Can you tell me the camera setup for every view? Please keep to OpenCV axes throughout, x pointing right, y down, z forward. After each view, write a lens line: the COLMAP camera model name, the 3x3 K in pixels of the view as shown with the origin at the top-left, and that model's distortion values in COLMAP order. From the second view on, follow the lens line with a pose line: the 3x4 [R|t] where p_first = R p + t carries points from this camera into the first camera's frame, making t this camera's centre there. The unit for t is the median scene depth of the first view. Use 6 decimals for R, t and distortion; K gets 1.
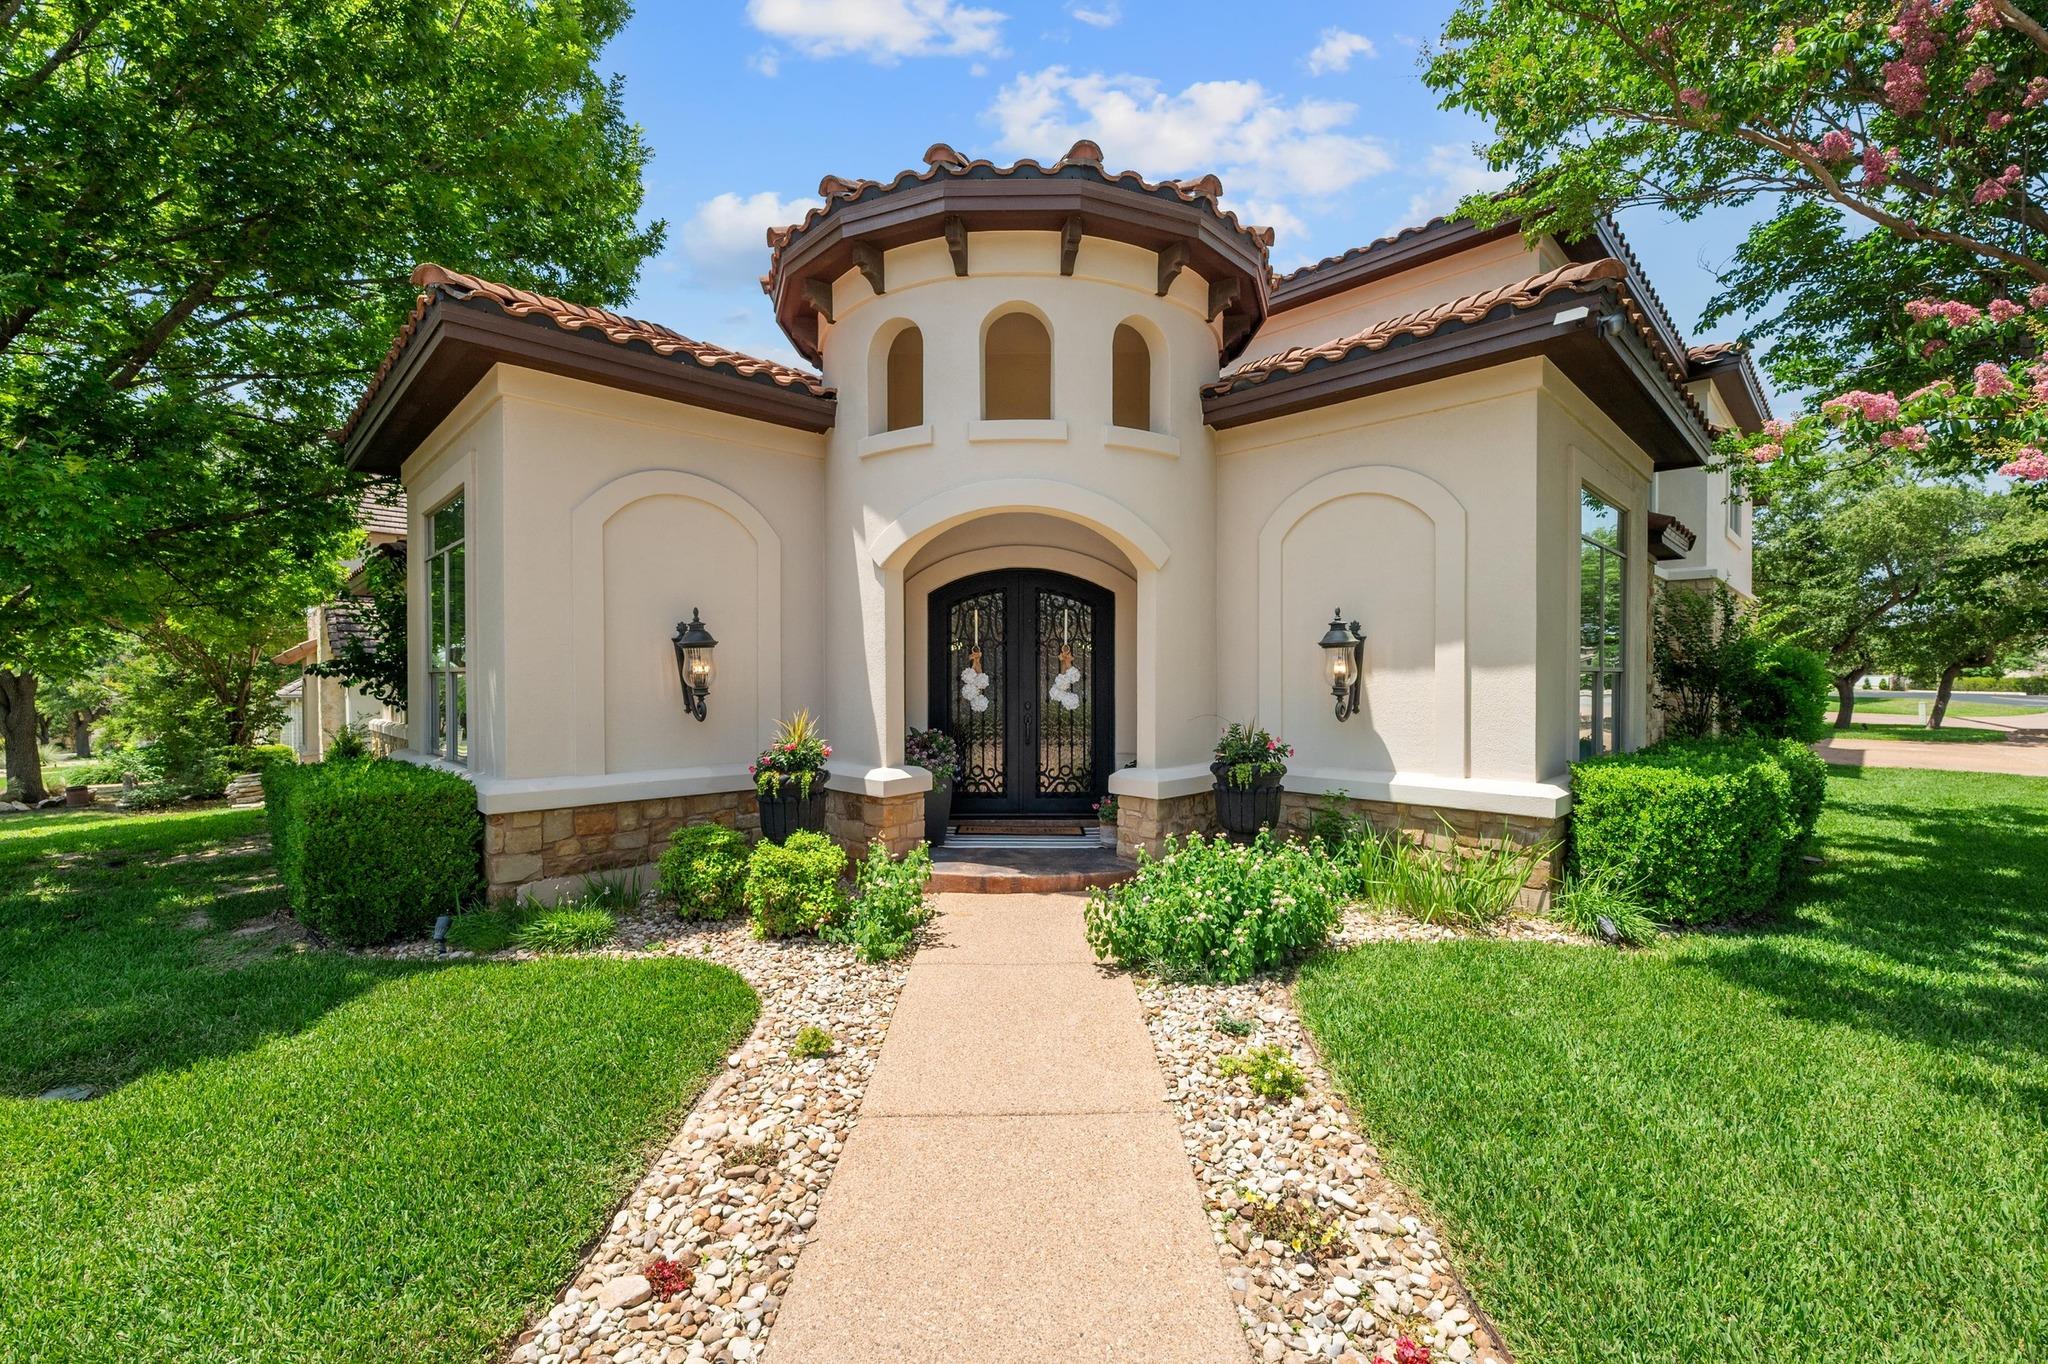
lens RADIAL K [[837.2, 0, 1029.0], [0, 837.2, 681.8], [0, 0, 1]] dist [-0.002209, -0.000294]
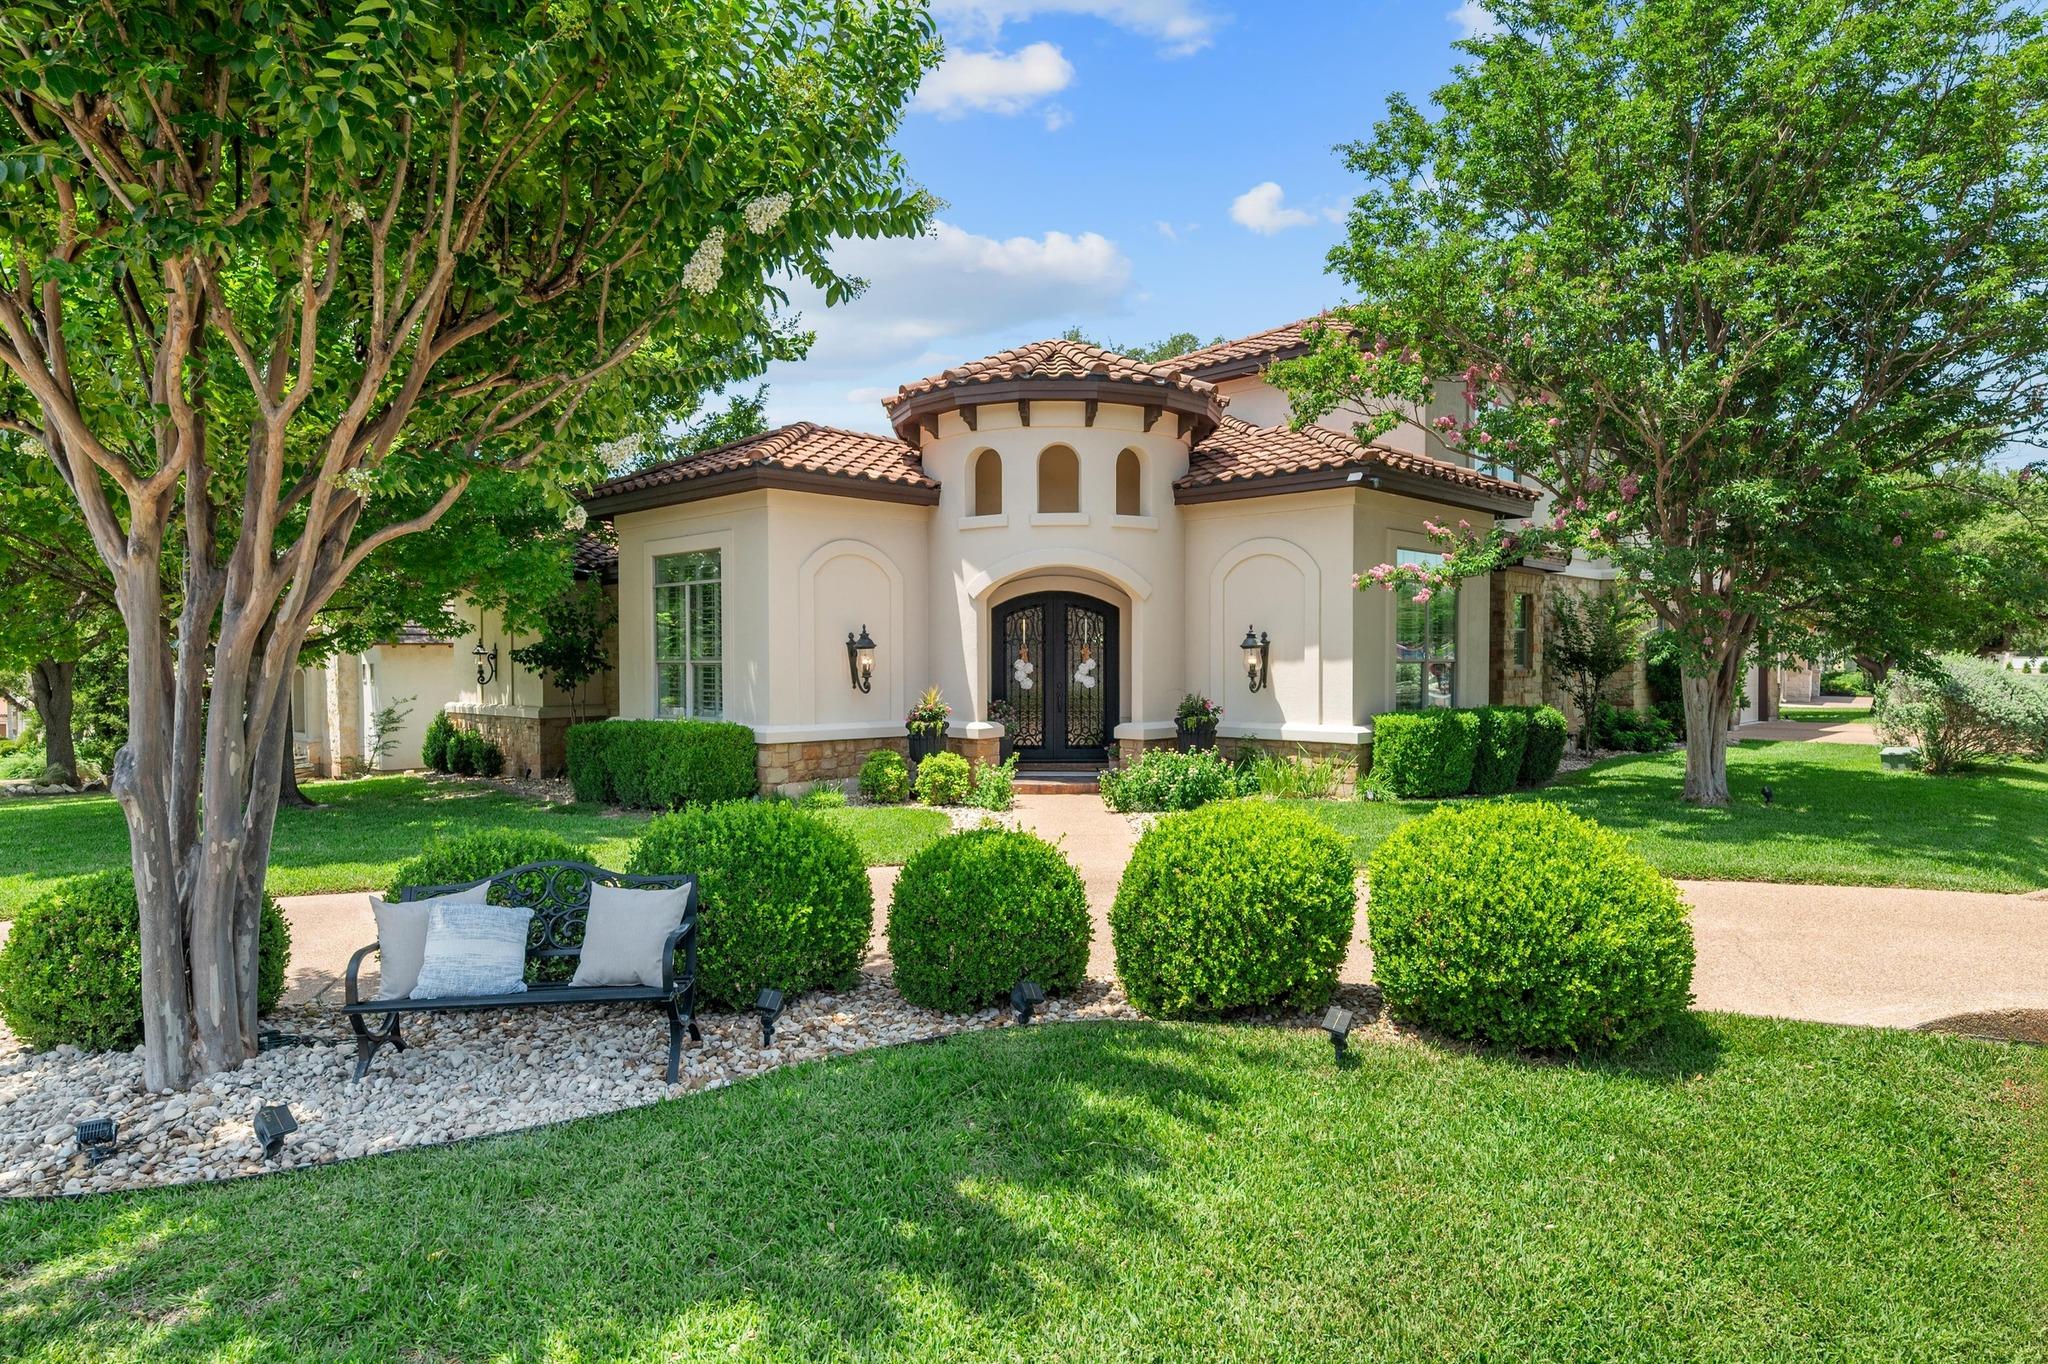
lens RADIAL K [[1171.3, 0, 1021.9], [0, 1171.3, 689.7], [0, 0, 1]] dist [0.002150, 0.000126]
pose [[0.999979, -0.001542, 0.006351, -0.101976], [0.001410, 0.999785, 0.020698, -0.007244], [-0.006382, -0.020689, 0.999766, -1.321318]]
